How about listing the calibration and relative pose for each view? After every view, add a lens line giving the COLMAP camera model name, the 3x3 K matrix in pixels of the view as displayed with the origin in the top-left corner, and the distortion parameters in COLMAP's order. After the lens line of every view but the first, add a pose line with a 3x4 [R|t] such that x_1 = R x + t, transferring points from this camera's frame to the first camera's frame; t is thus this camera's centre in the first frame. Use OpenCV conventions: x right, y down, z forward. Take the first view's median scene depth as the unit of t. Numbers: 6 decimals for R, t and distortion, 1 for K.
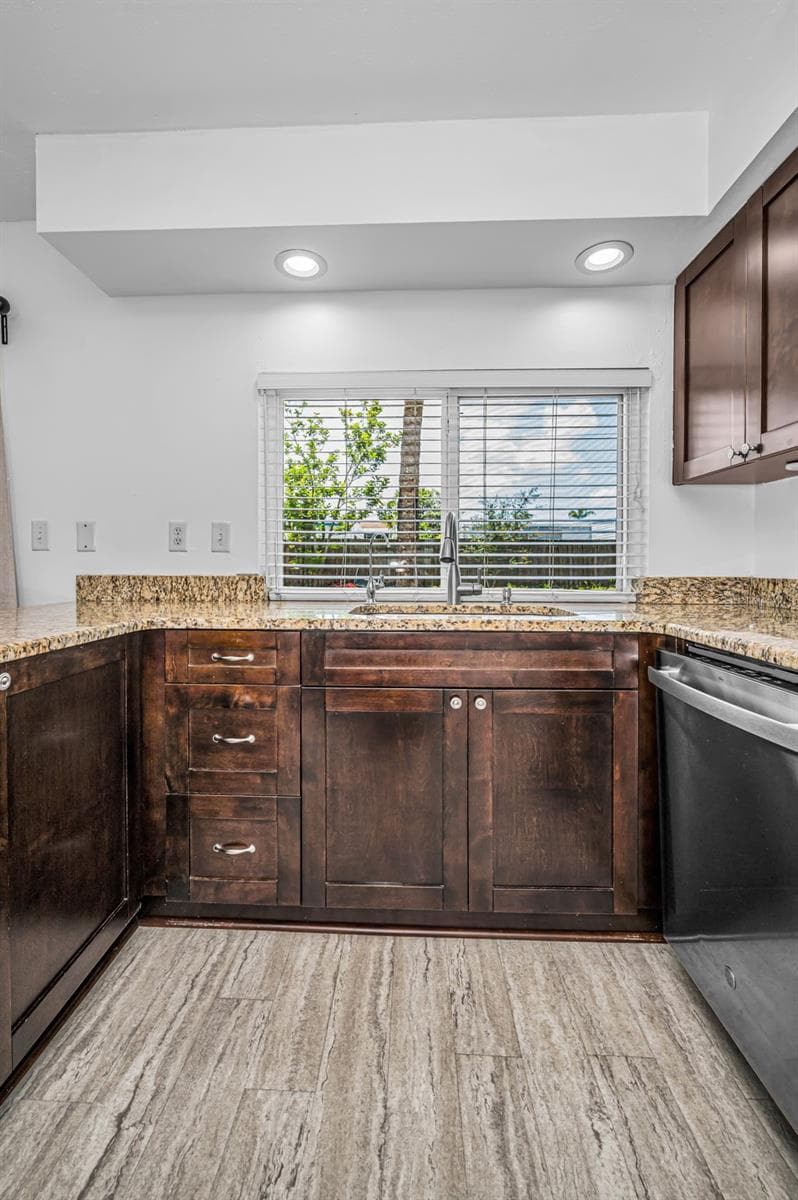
lens RADIAL K [[508.8, 0, 375.3], [0, 508.8, 577.6], [0, 0, 1]] dist [-0.003777, -0.000555]
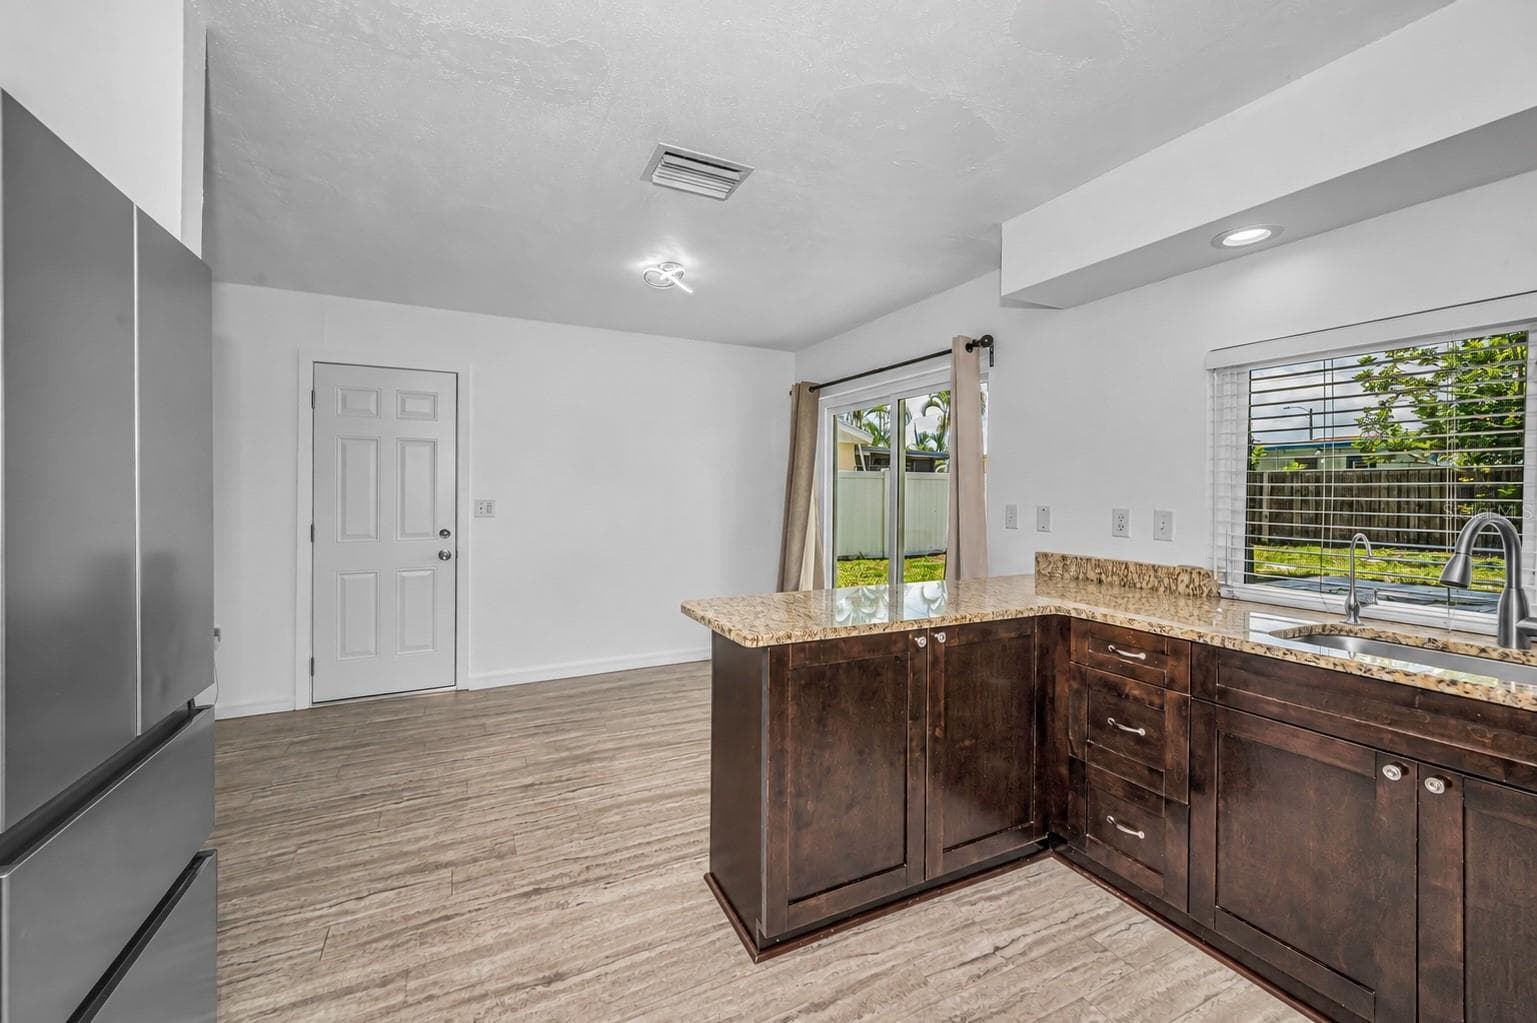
lens RADIAL K [[622.3, 0, 769.4], [0, 622.3, 491.5], [0, 0, 1]] dist [0.000389, 0.000190]
pose [[0.487559, 0.001677, -0.873088, 0.519426], [-0.022587, 0.999688, -0.010694, -0.160473], [0.872798, 0.024934, 0.487445, -0.344153]]
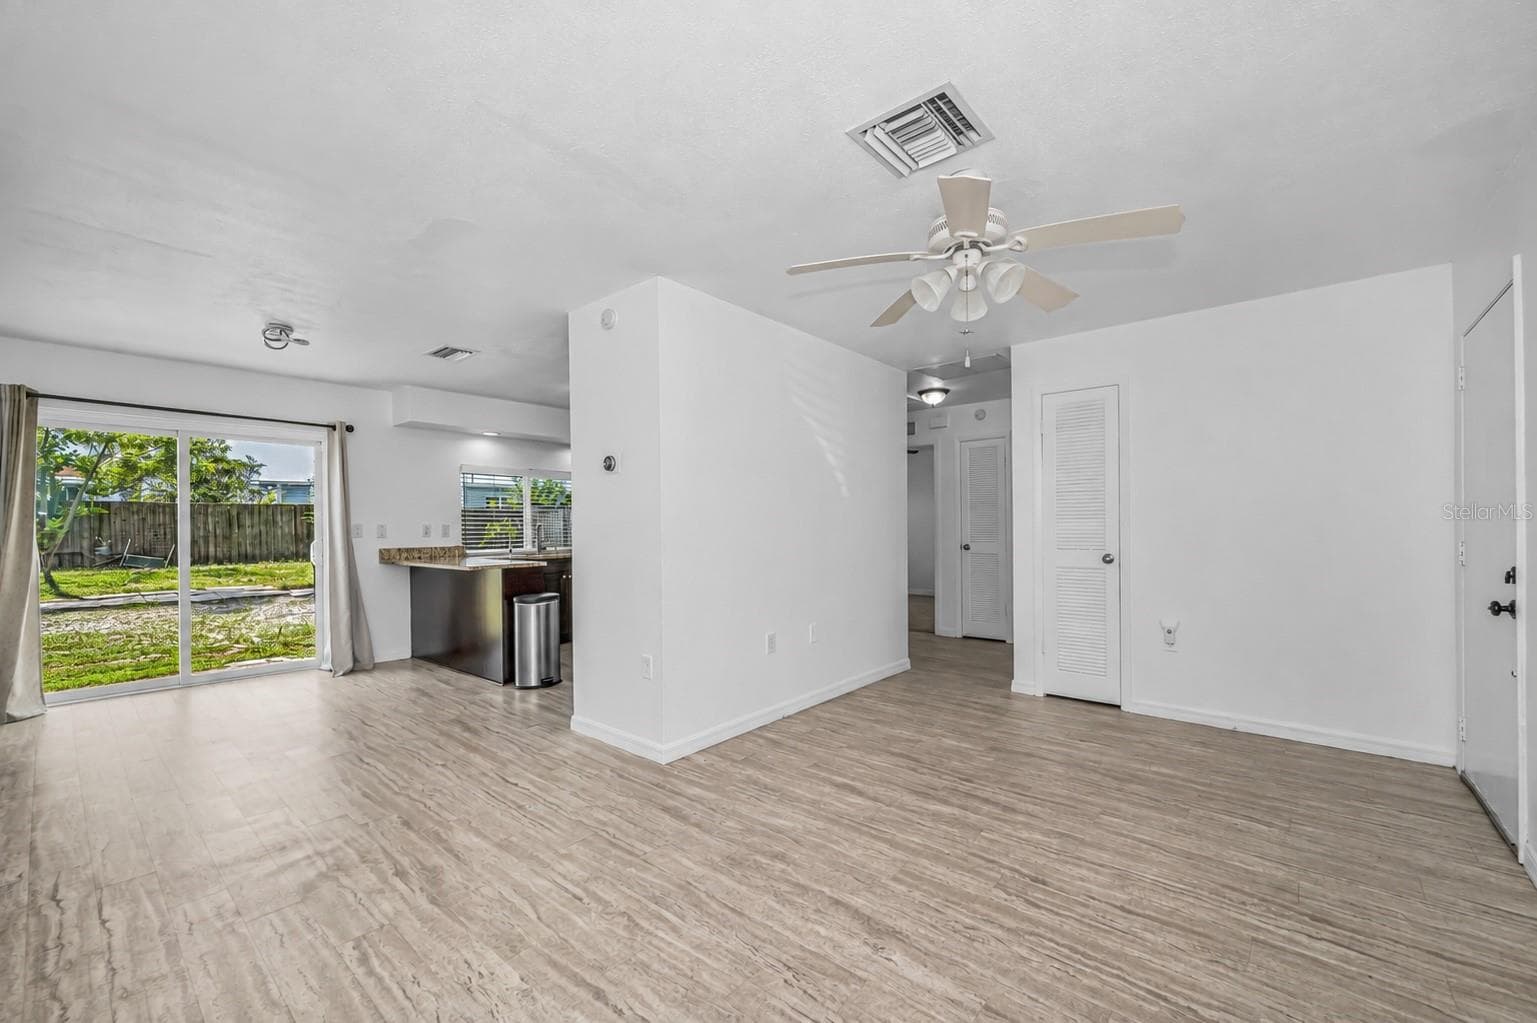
lens RADIAL K [[604.7, 0, 762.5], [0, 604.7, 508.9], [0, 0, 1]] dist [-0.000172, 0.000119]
pose [[0.600006, 0.014889, 0.799857, -2.420168], [0.028039, 0.998821, -0.039626, -0.035296], [-0.799504, 0.046203, 0.598881, -2.792858]]
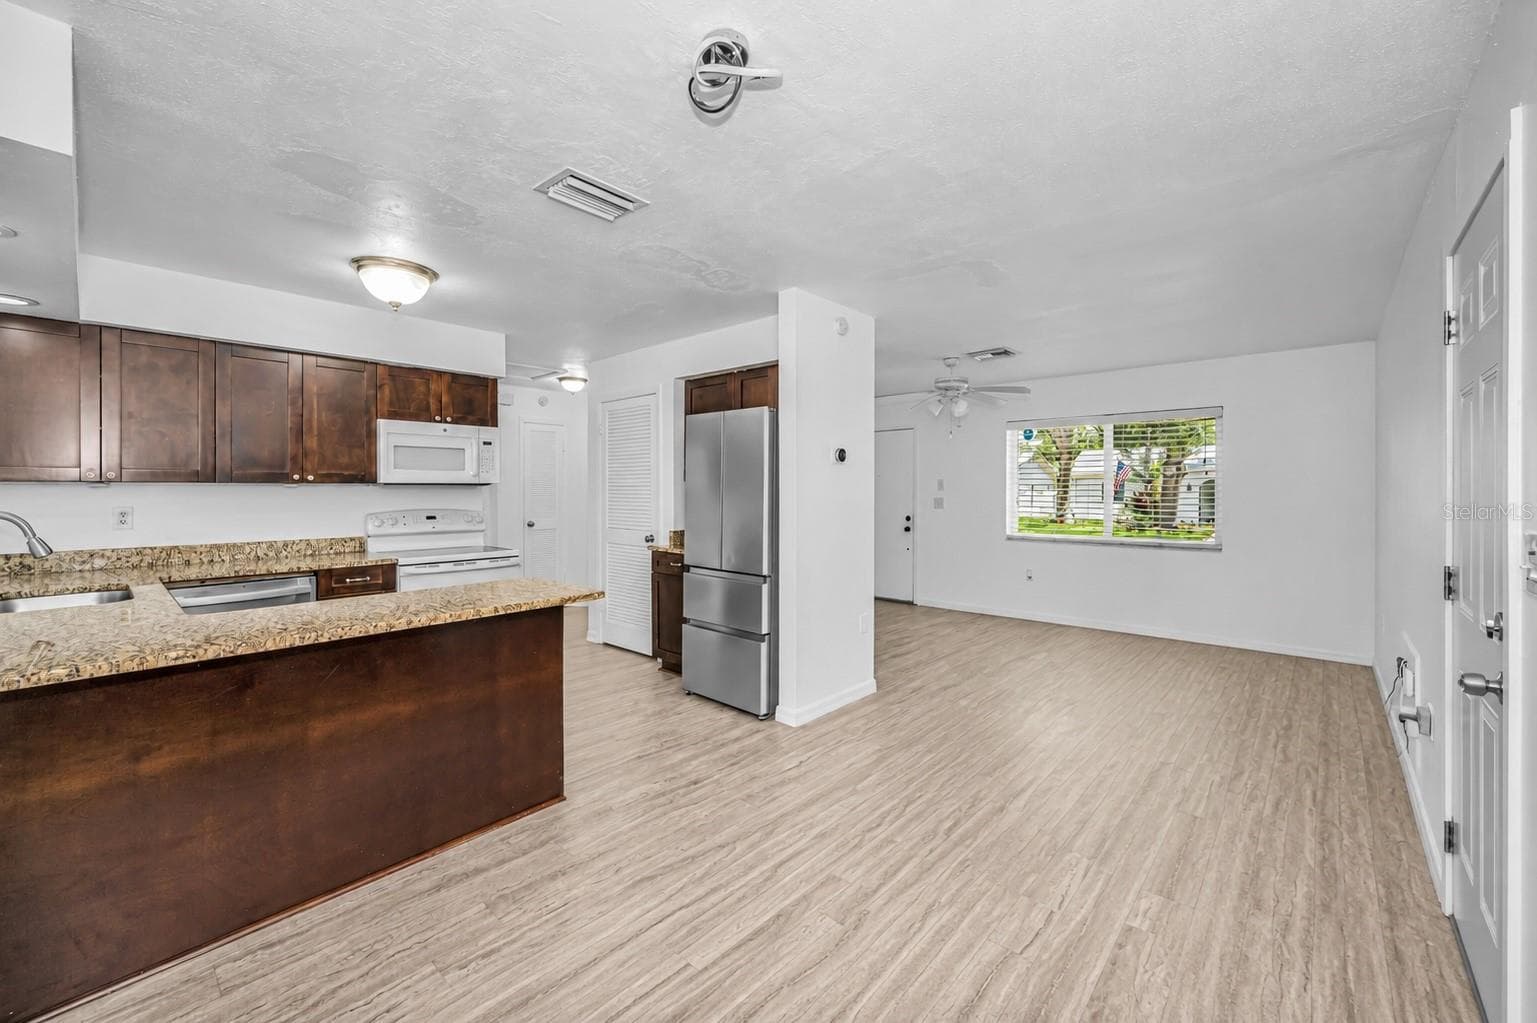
lens RADIAL K [[622.3, 0, 769.4], [0, 622.3, 491.5], [0, 0, 1]] dist [0.000389, 0.000190]
pose [[-0.780966, 0.001803, 0.624571, -2.309745], [0.017429, 0.999669, 0.018908, -0.202582], [-0.624330, 0.025652, -0.780739, 1.219568]]
